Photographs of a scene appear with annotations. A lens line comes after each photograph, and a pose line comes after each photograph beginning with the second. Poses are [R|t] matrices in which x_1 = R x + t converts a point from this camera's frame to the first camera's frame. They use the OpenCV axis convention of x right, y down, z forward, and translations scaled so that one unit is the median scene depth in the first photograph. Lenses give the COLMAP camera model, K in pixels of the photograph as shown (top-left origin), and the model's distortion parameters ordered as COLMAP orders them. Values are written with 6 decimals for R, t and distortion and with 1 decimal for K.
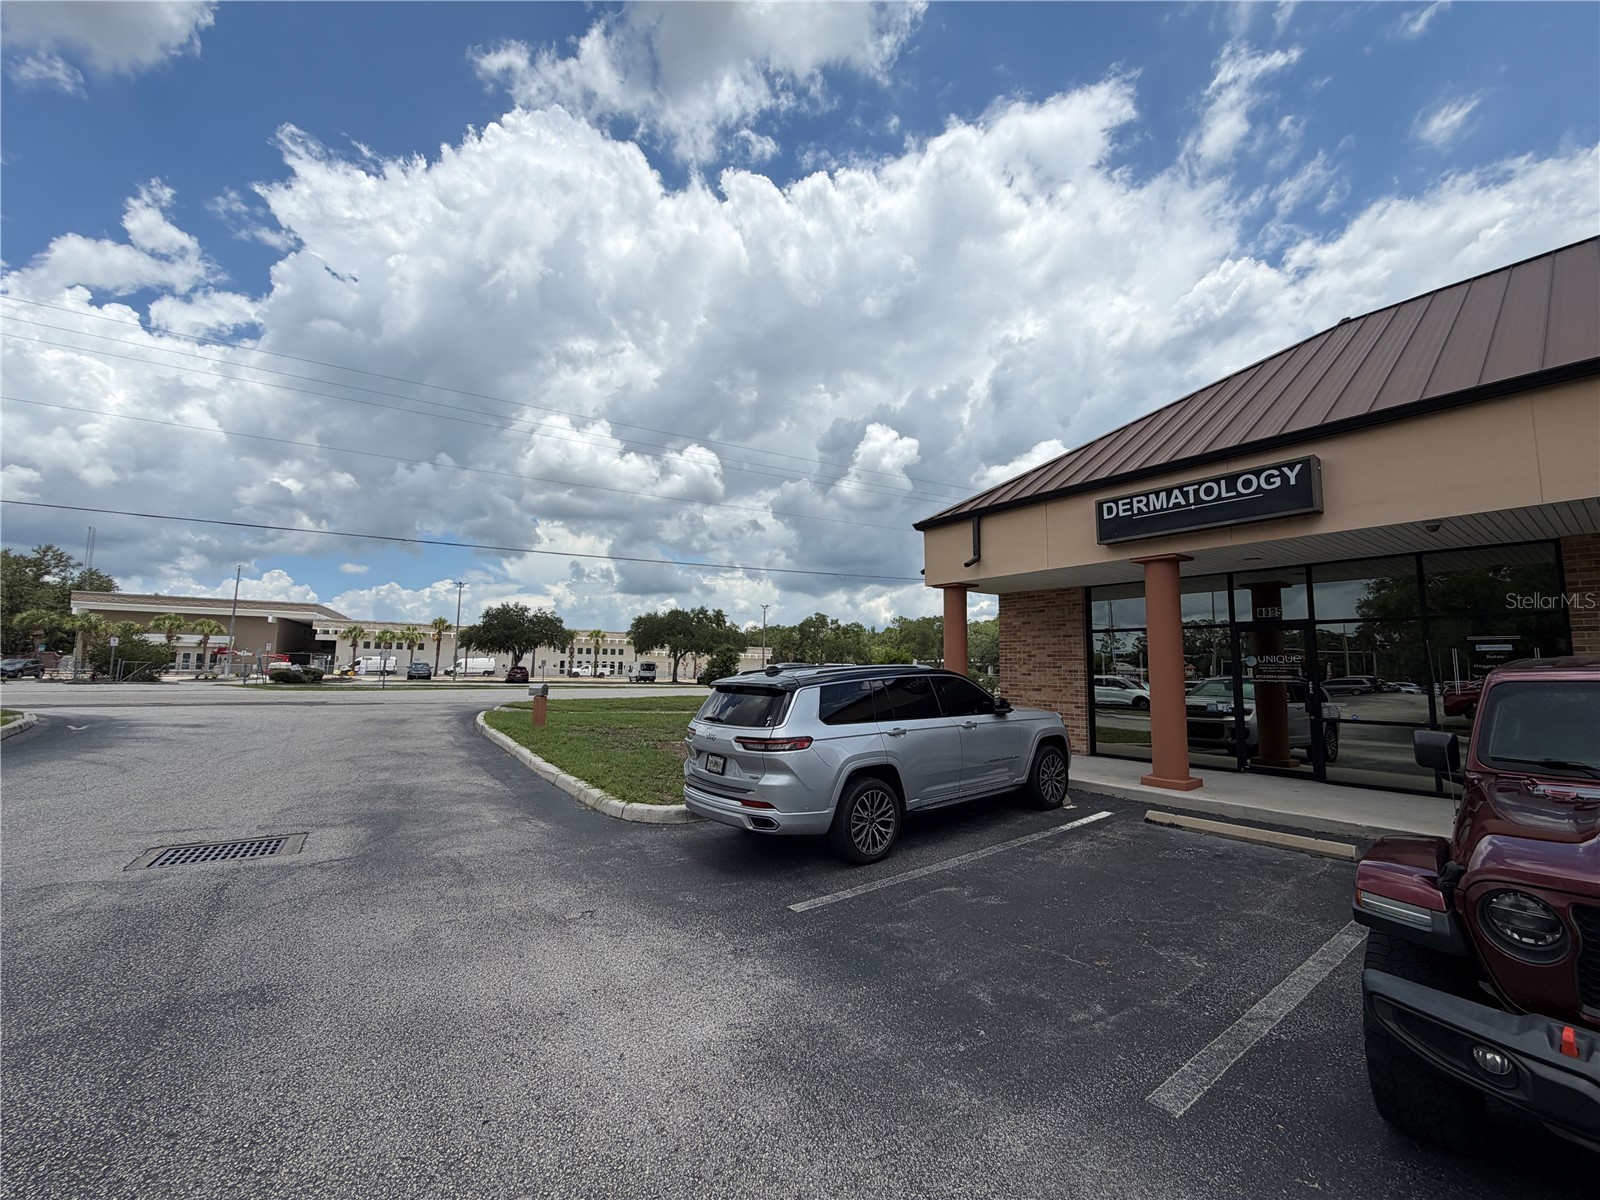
lens RADIAL K [[633.8, 0, 797.7], [0, 633.8, 602.7], [0, 0, 1]] dist [-0.000806, 0.000082]
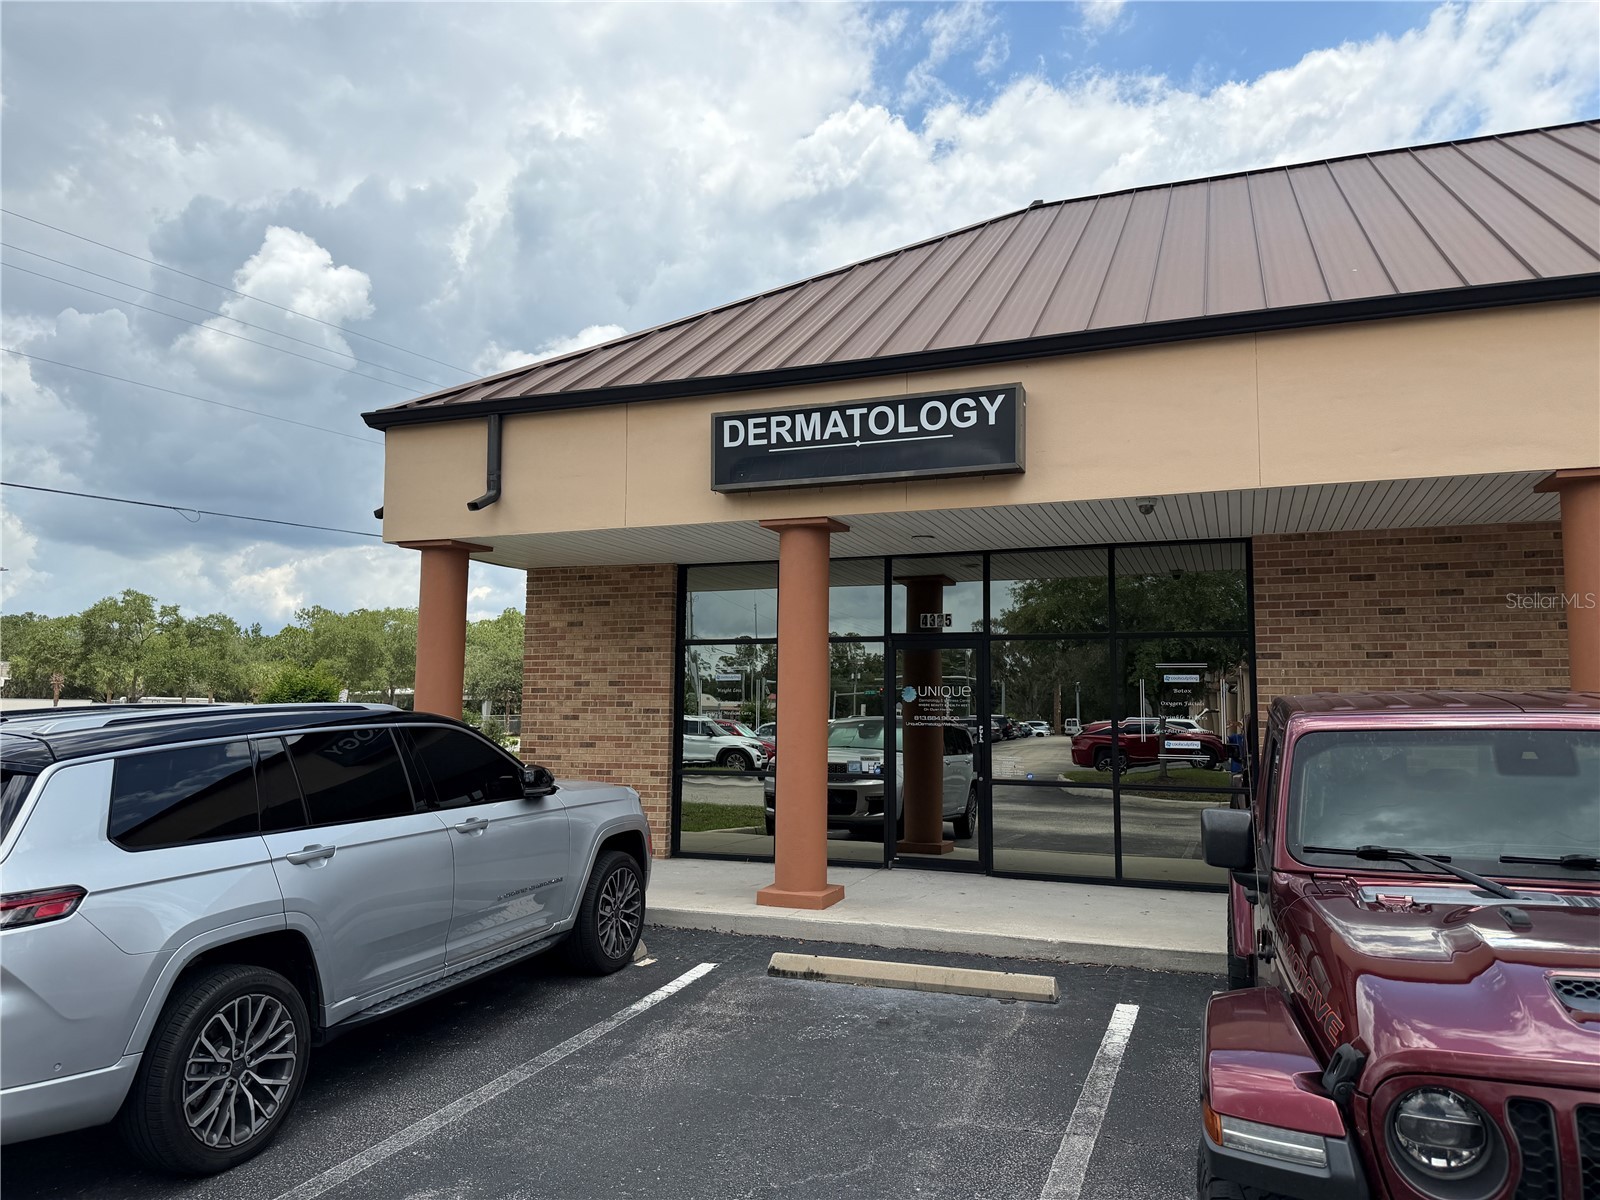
lens RADIAL K [[1096.2, 0, 800.0], [0, 1096.2, 600.0], [0, 0, 1]] dist [0.092581, -0.130968]
pose [[0.839799, 0.048641, 0.540714, 0.009785], [-0.053650, 0.998539, -0.006500, 0.009272], [-0.540240, -0.023550, 0.841182, 0.122097]]
